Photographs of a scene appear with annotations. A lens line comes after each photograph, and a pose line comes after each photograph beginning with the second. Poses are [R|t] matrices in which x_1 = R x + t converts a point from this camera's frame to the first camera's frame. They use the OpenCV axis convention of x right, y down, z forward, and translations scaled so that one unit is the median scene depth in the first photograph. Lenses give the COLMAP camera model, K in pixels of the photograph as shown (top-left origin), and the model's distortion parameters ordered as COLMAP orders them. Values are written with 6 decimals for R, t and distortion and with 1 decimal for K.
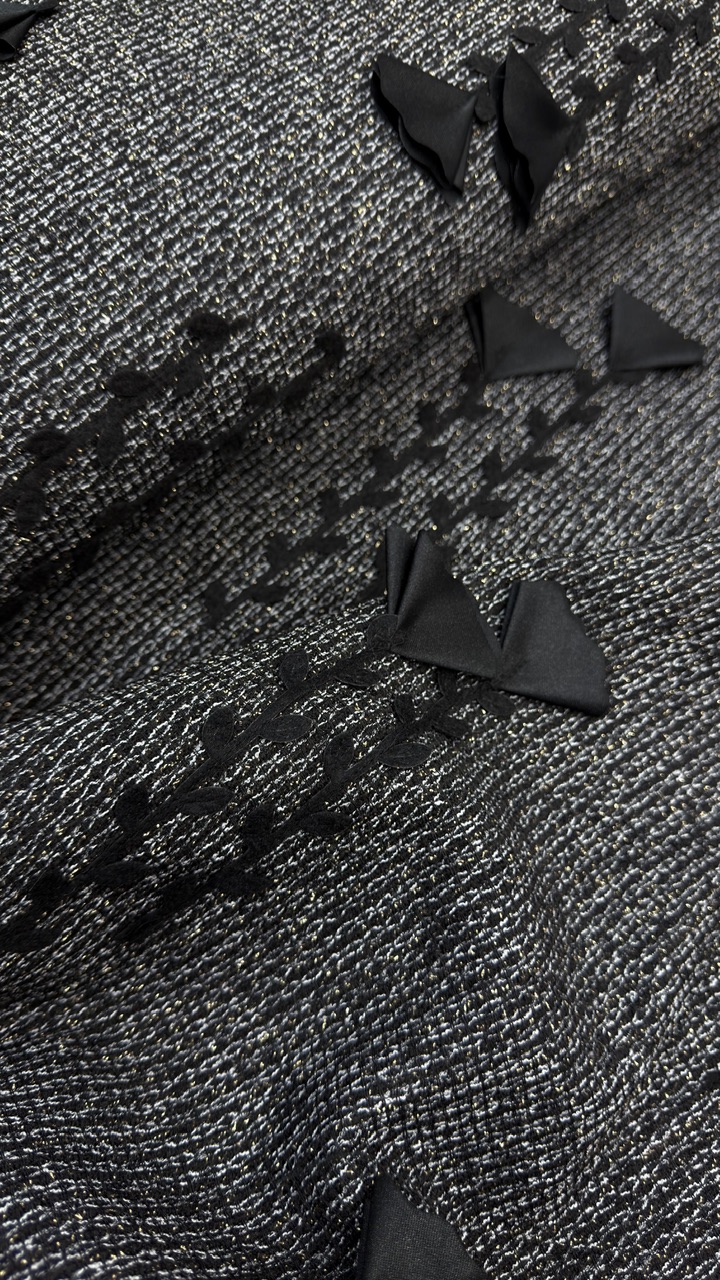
lens RADIAL K [[1018.3, 0, 360.0], [0, 1018.3, 640.0], [0, 0, 1]] dist [-0.028623, -0.005551]
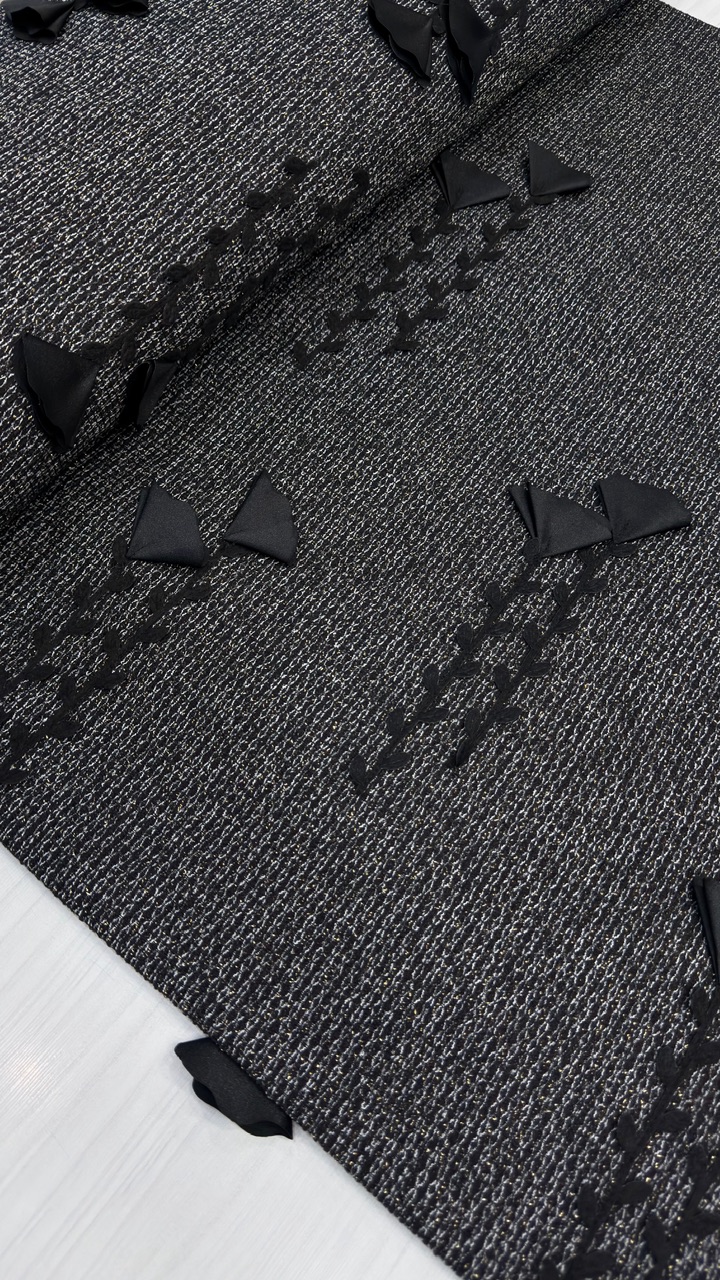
lens RADIAL K [[1018.3, 0, 360.0], [0, 1018.3, 640.0], [0, 0, 1]] dist [-0.028623, -0.005551]
pose [[0.992440, -0.109150, 0.056125, -0.205959], [0.107210, 0.993566, 0.036497, 0.386535], [-0.059747, -0.030204, 0.997756, -0.642414]]
